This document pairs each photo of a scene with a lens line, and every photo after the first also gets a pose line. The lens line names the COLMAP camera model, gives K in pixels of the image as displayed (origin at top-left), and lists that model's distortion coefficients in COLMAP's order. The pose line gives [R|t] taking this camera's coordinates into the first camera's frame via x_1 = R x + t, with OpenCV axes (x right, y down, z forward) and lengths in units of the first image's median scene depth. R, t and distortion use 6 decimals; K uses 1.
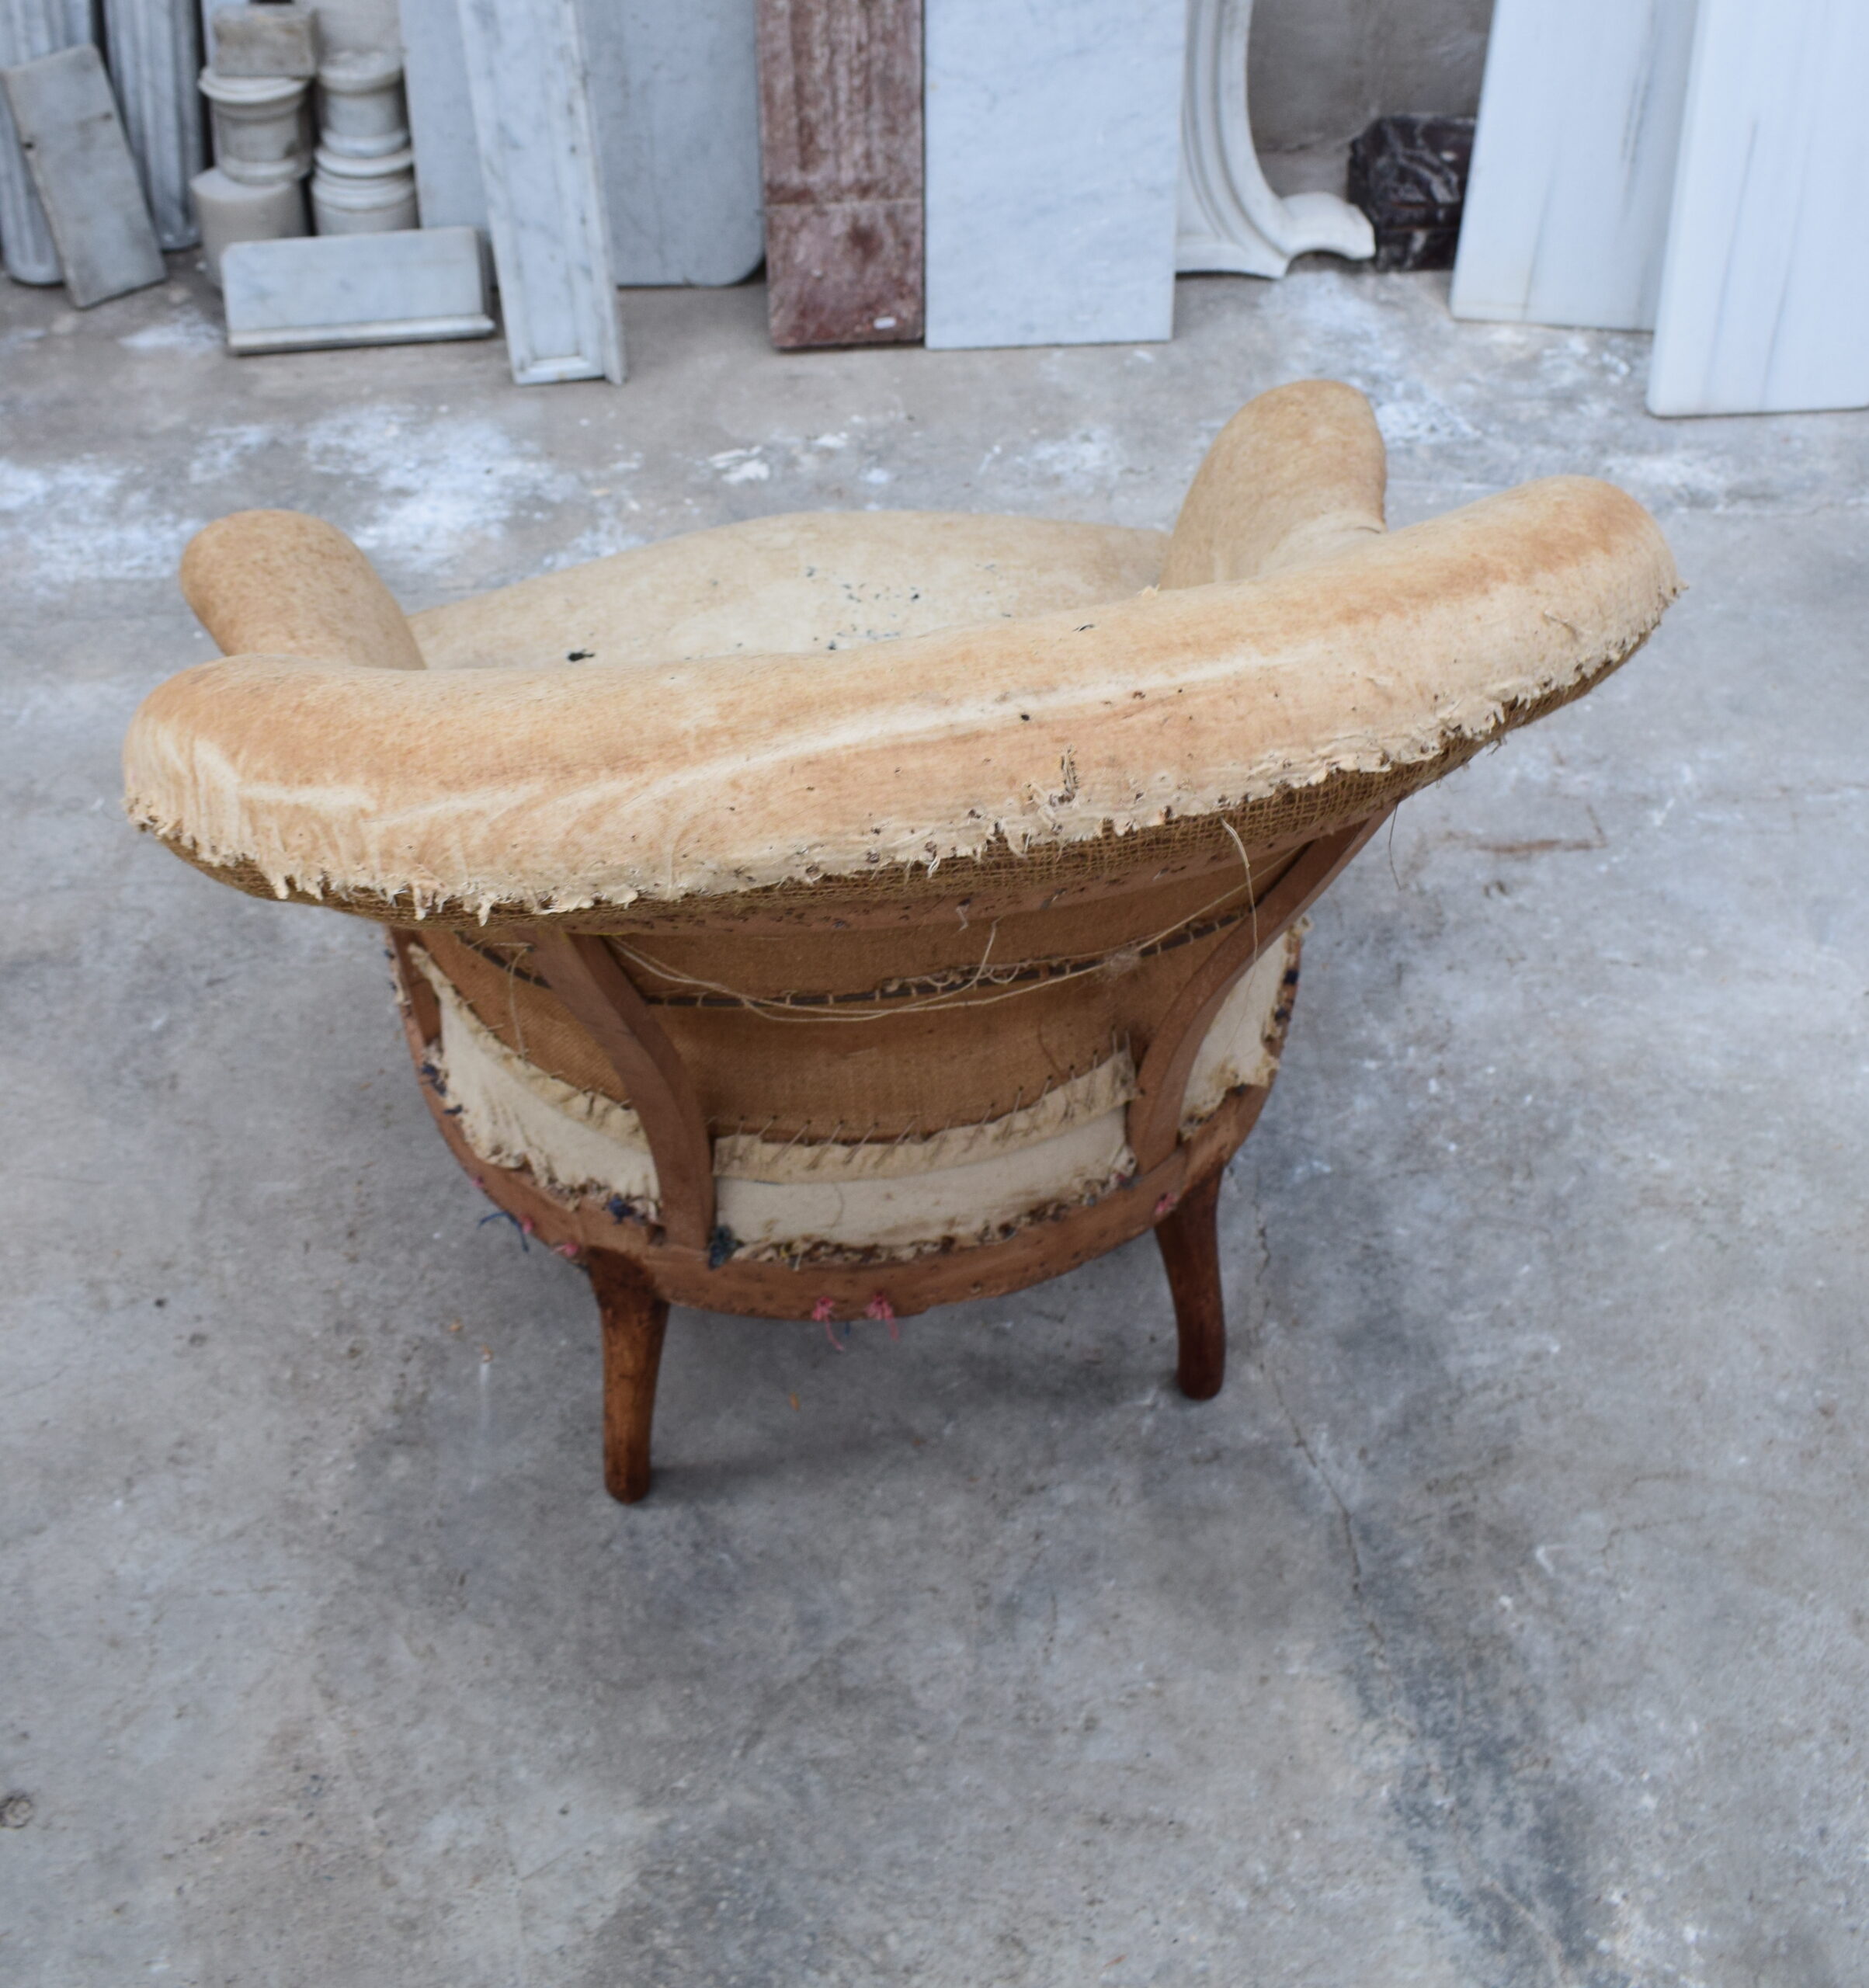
lens RADIAL K [[2513.3, 0, 947.3], [0, 2513.3, 657.3], [0, 0, 1]] dist [-0.087664, 0.000000]
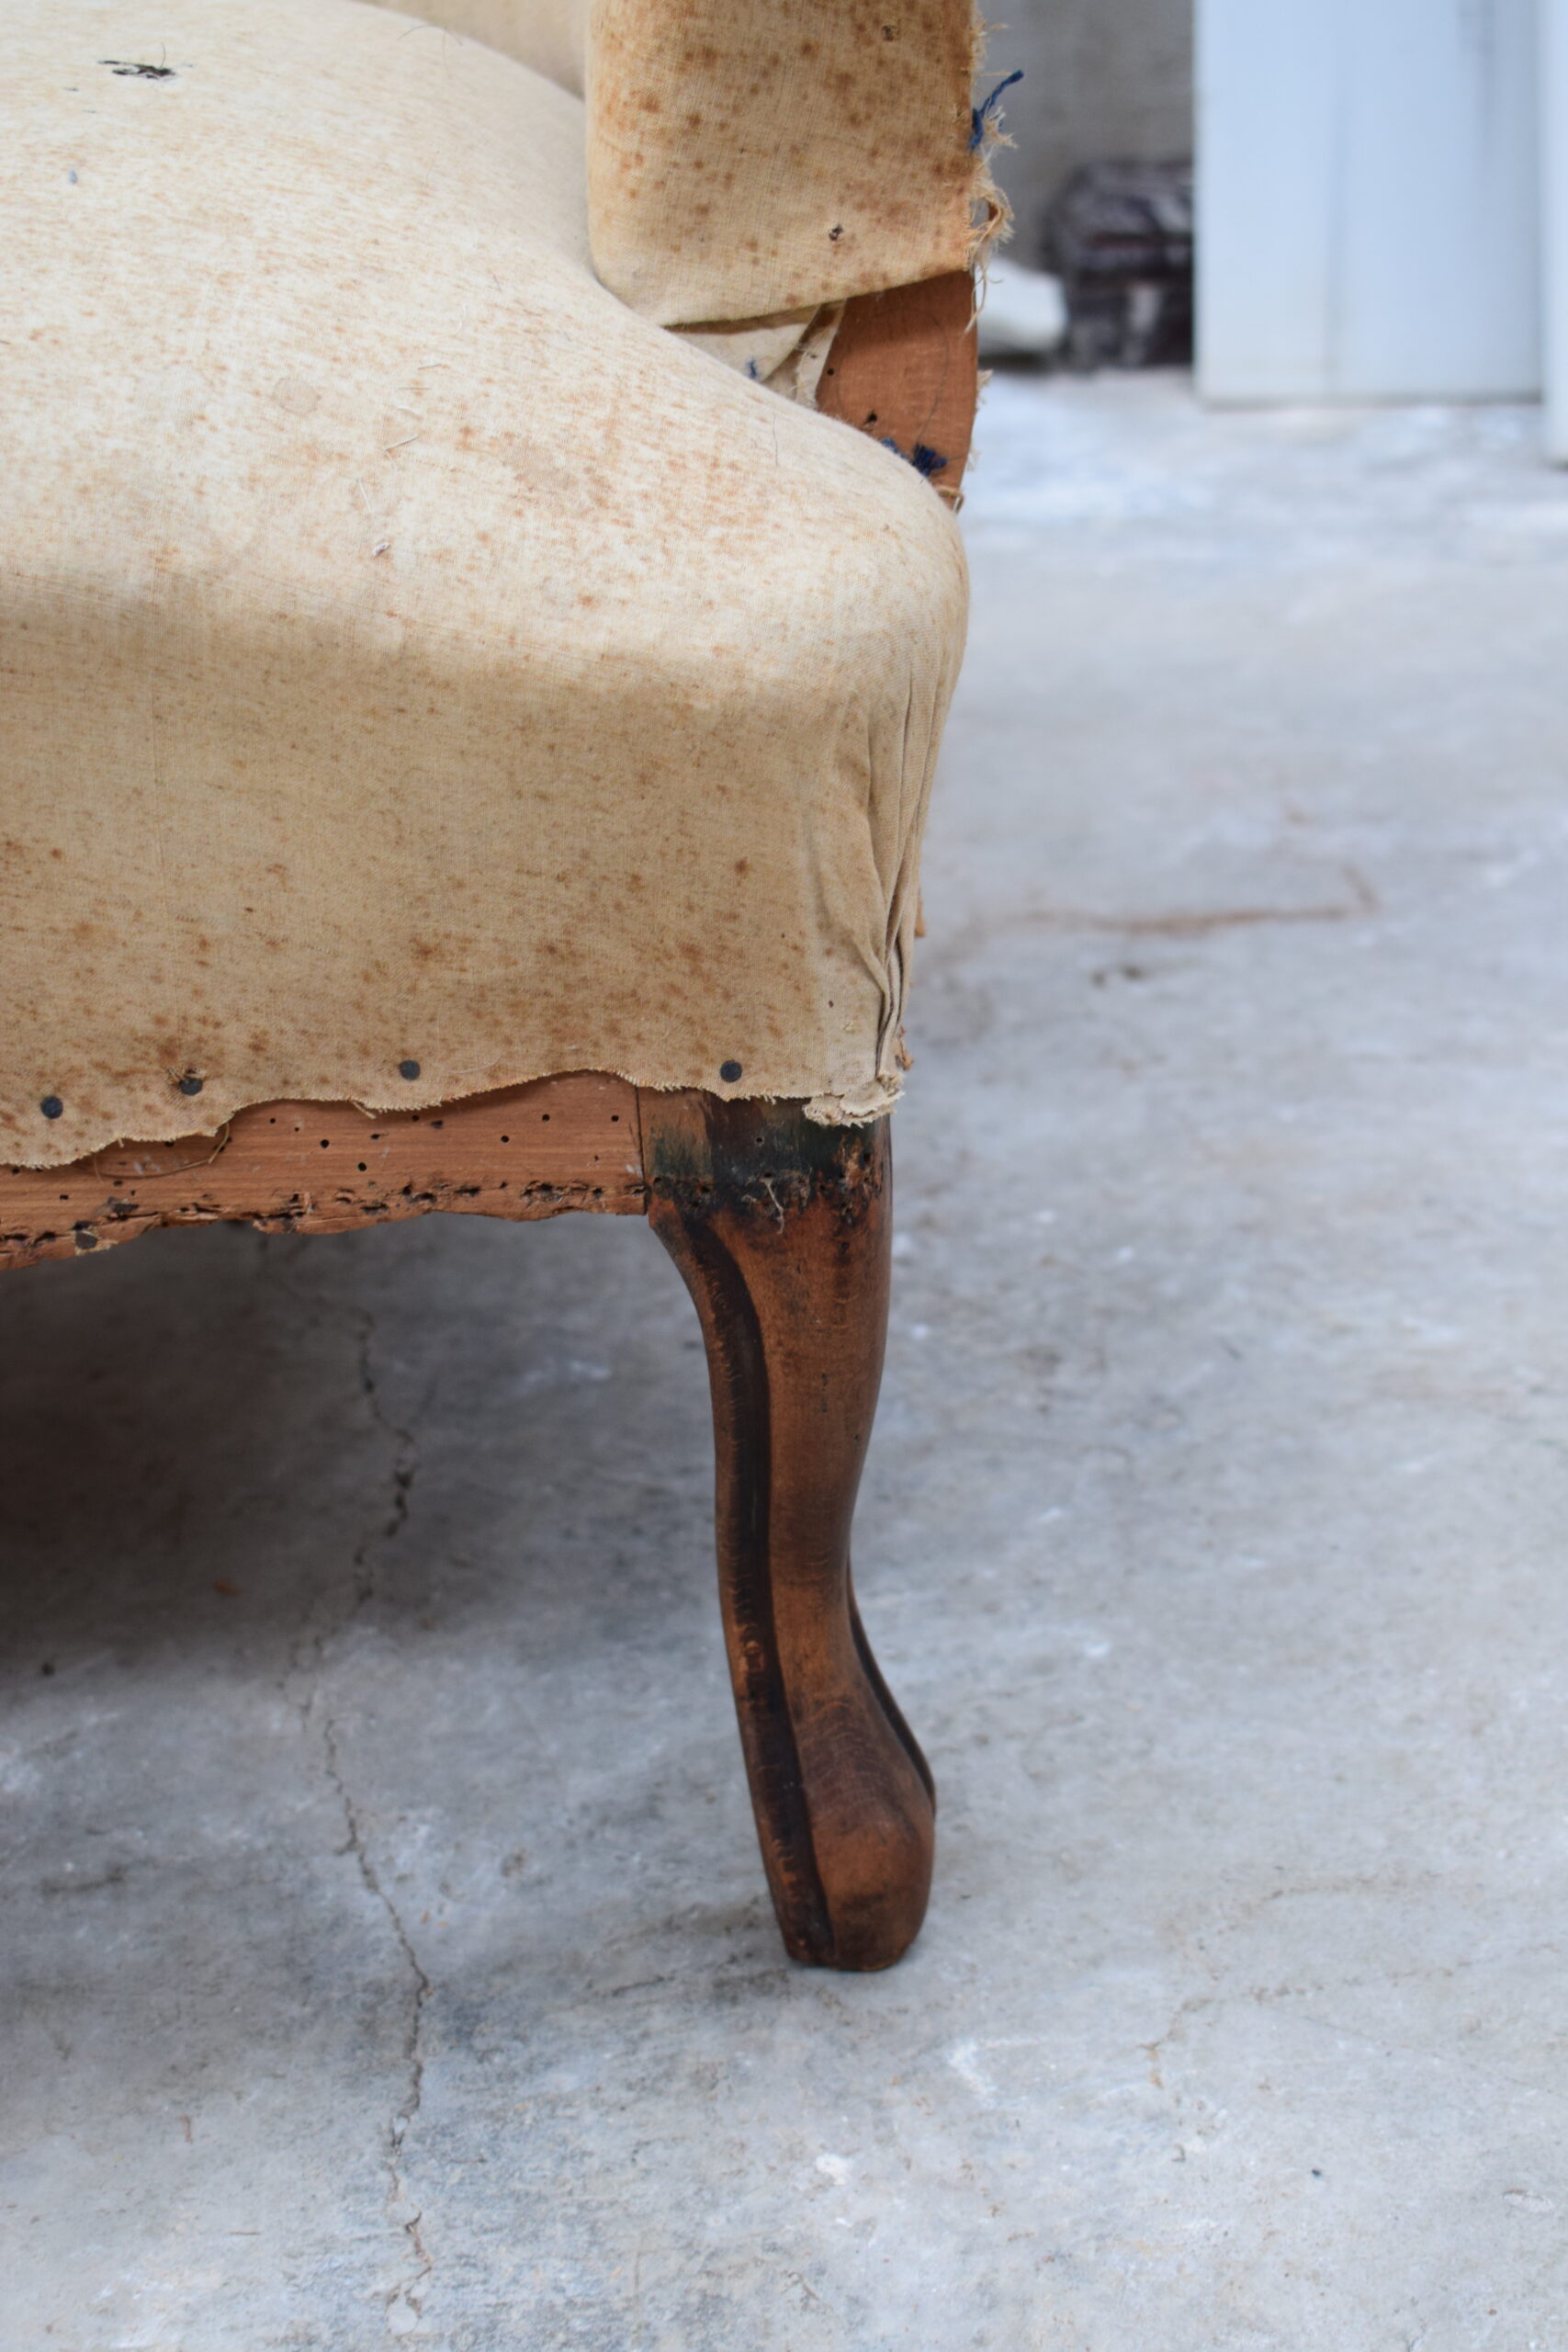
lens RADIAL K [[3465.8, 0, 777.2], [0, 3465.8, 1169.3], [0, 0, 1]] dist [-0.029573, 0.000000]
pose [[0.996540, -0.052266, -0.064624, 0.238331], [0.034168, 0.966413, -0.254714, 0.345705], [0.075767, 0.251624, 0.964855, 0.482115]]
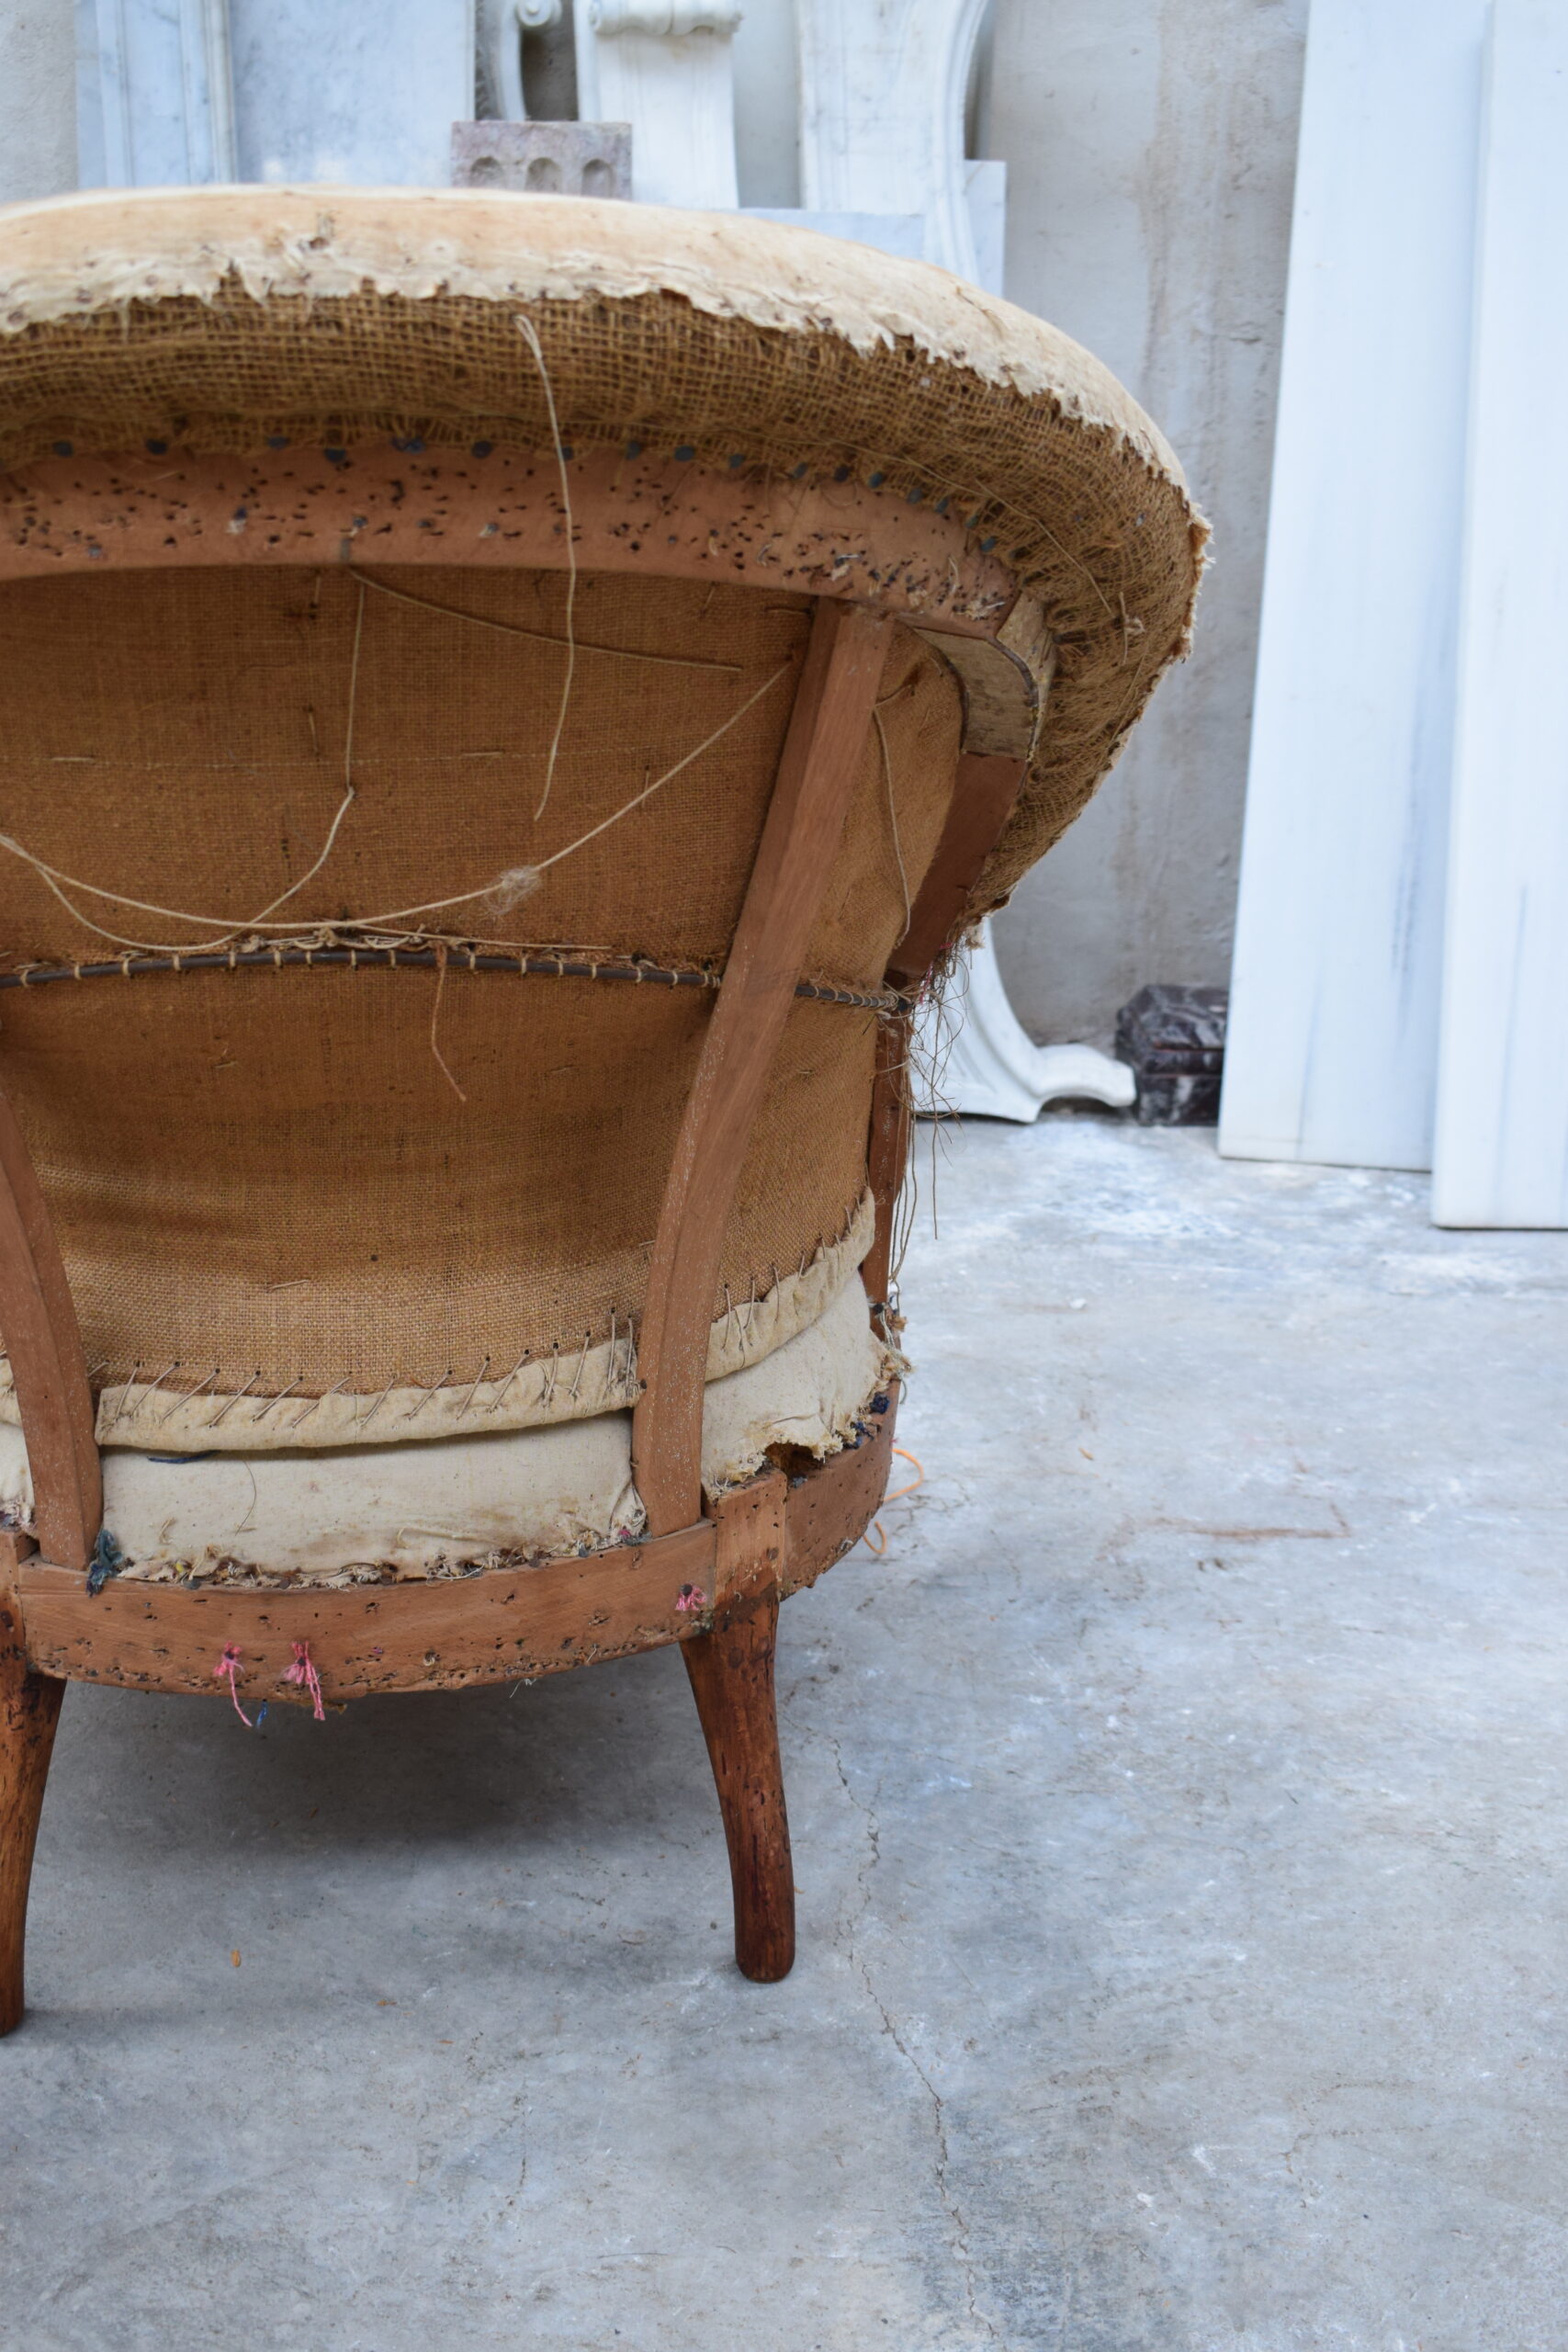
lens RADIAL K [[2685.1, 0, 785.6], [0, 2685.1, 1182.8], [0, 0, 1]] dist [-0.057200, 0.000000]
pose [[0.998868, 0.025194, -0.040347, 0.134847], [-0.038004, 0.932795, -0.358398, 0.361616], [0.028605, 0.359526, 0.932697, 0.150062]]
